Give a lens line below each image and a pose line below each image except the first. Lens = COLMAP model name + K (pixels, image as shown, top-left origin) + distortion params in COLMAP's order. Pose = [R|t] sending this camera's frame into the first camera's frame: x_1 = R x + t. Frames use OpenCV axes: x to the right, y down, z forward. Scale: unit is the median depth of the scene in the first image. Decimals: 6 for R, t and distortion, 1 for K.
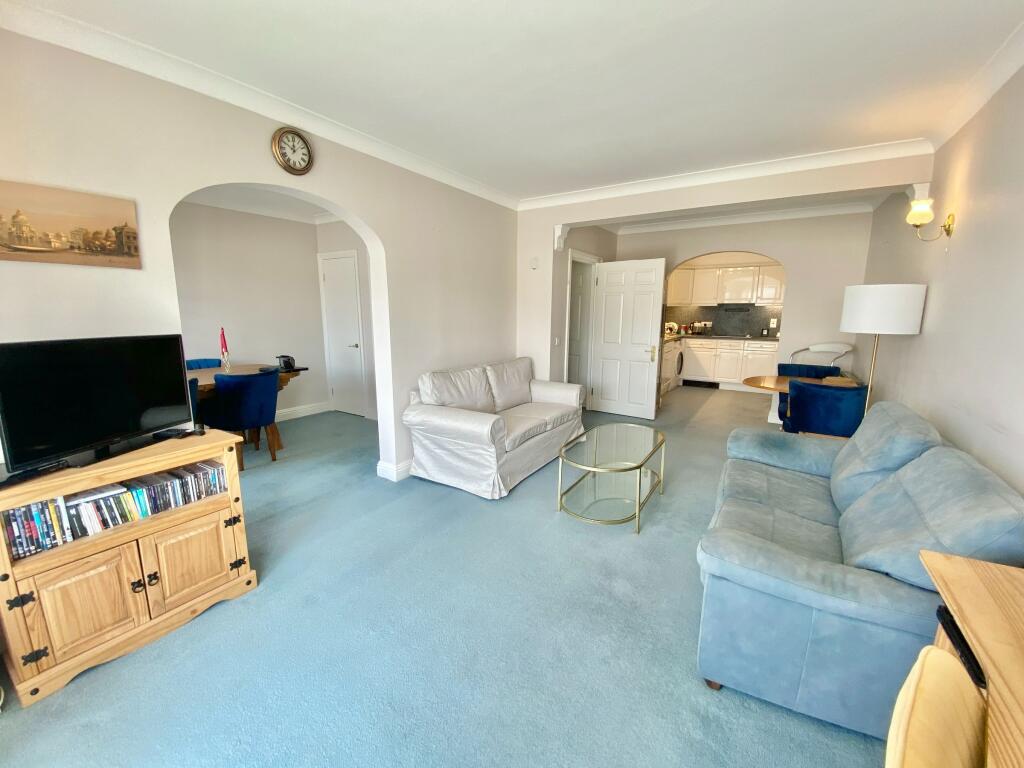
lens RADIAL K [[425.4, 0, 511.2], [0, 425.4, 384.1], [0, 0, 1]] dist [0.004040, -0.014599]
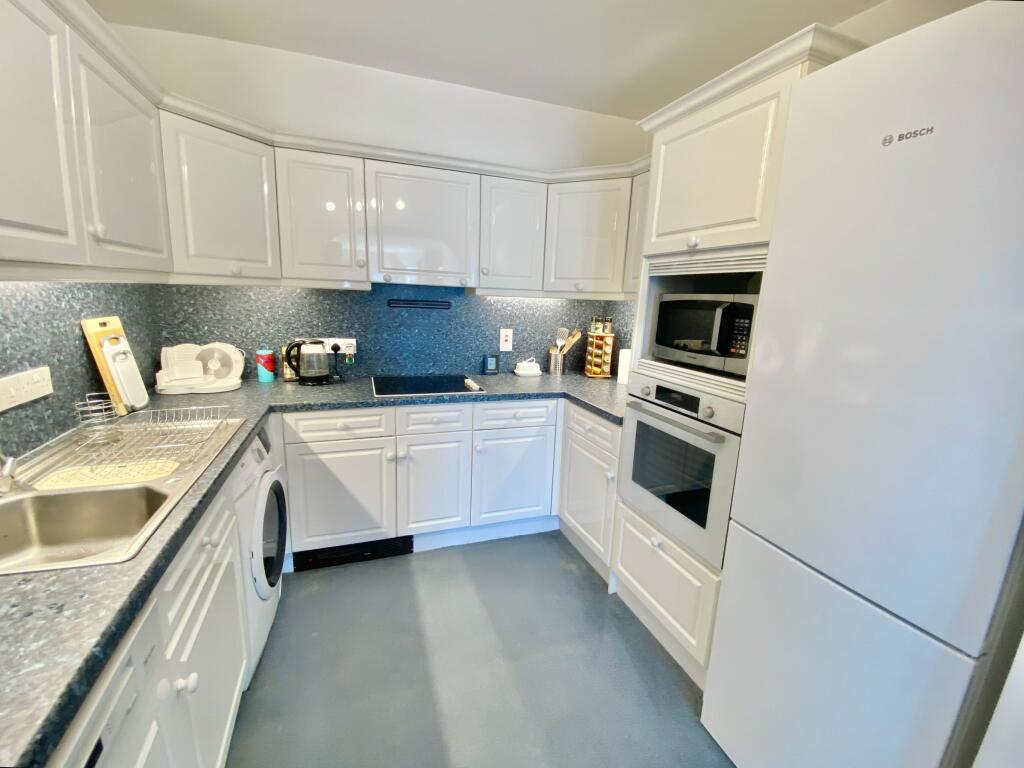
lens RADIAL K [[425.4, 0, 507.2], [0, 425.4, 380.7], [0, 0, 1]] dist [0.004040, -0.014599]
pose [[0.596399, -0.130107, 0.792073, 0.284569], [0.097120, 0.991223, 0.089692, -0.134373], [-0.796791, 0.023434, 0.603801, 0.724460]]
